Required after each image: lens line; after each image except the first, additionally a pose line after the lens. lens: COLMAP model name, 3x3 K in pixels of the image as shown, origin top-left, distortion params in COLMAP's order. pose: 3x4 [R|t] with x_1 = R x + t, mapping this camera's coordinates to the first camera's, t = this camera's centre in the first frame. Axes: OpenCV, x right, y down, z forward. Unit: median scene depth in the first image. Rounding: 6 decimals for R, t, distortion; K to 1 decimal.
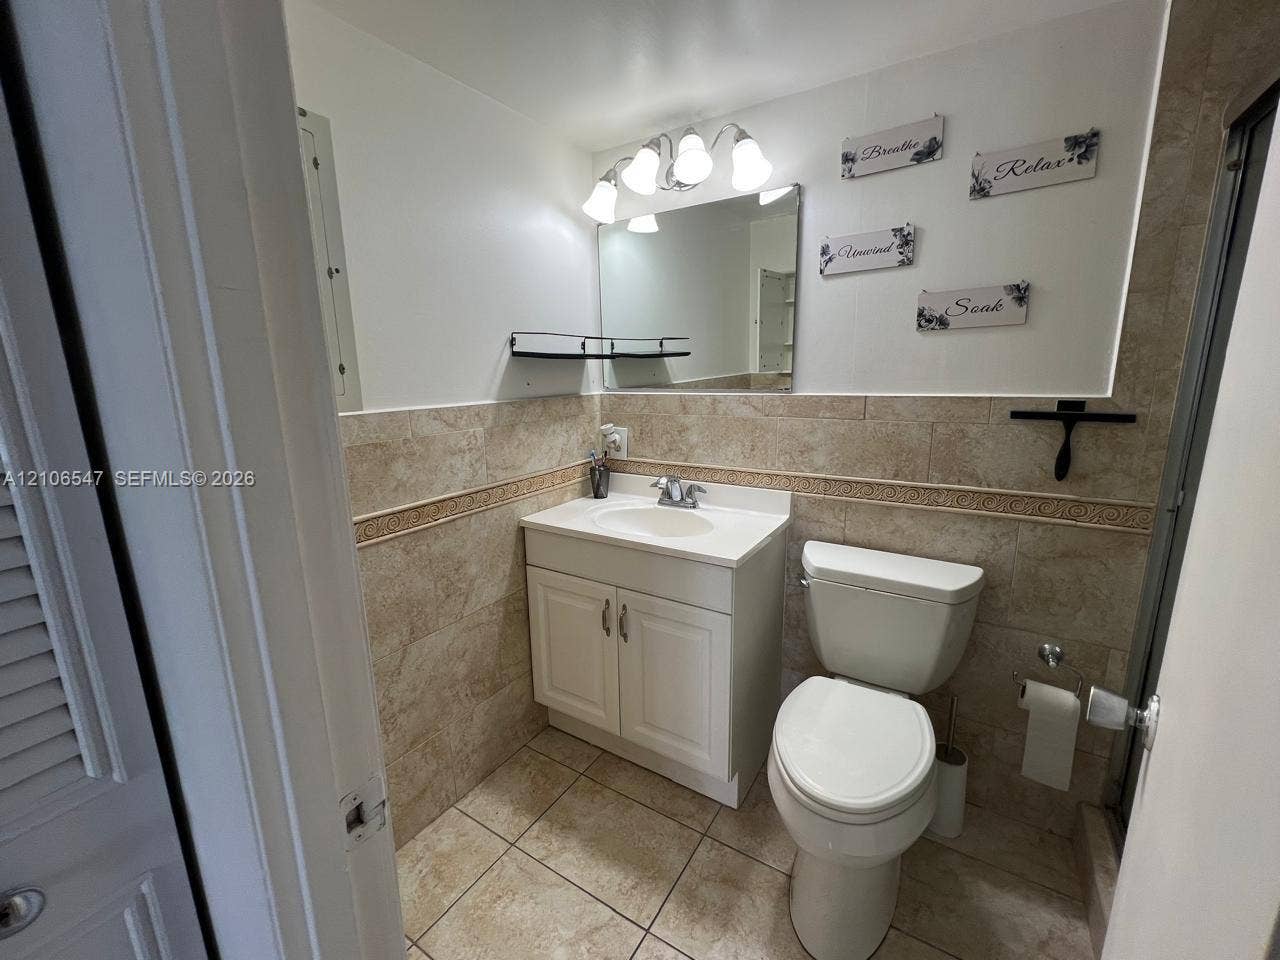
lens RADIAL K [[533.2, 0, 640.0], [0, 533.2, 480.0], [0, 0, 1]] dist [0.002705, 0.000894]
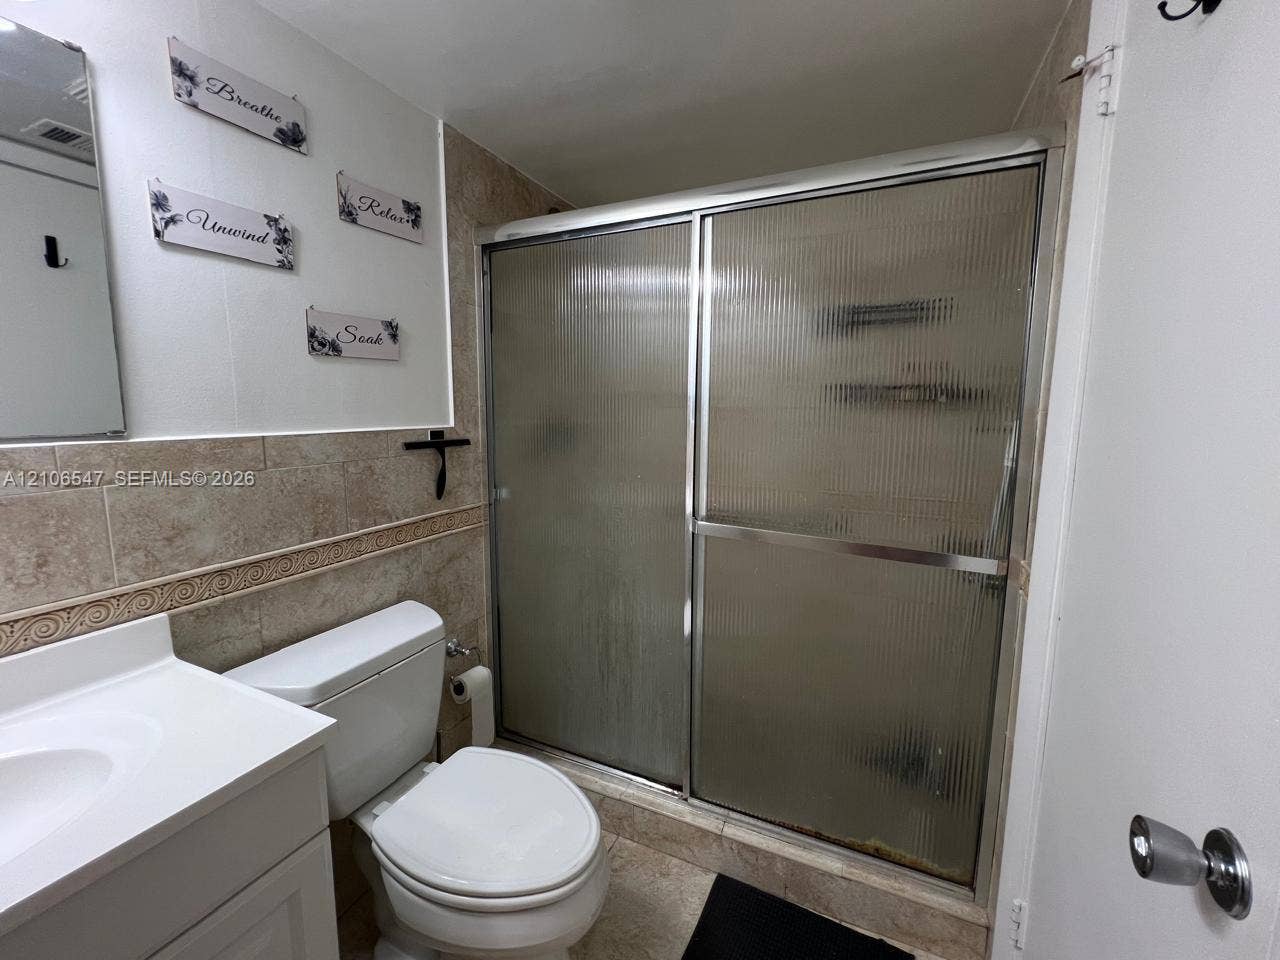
lens RADIAL K [[533.2, 0, 640.0], [0, 533.2, 480.0], [0, 0, 1]] dist [0.002705, 0.000894]
pose [[-0.127629, -0.119080, 0.984647, -0.377403], [0.201859, 0.968869, 0.143337, -0.110754], [-0.971063, 0.217054, -0.099619, 0.646398]]
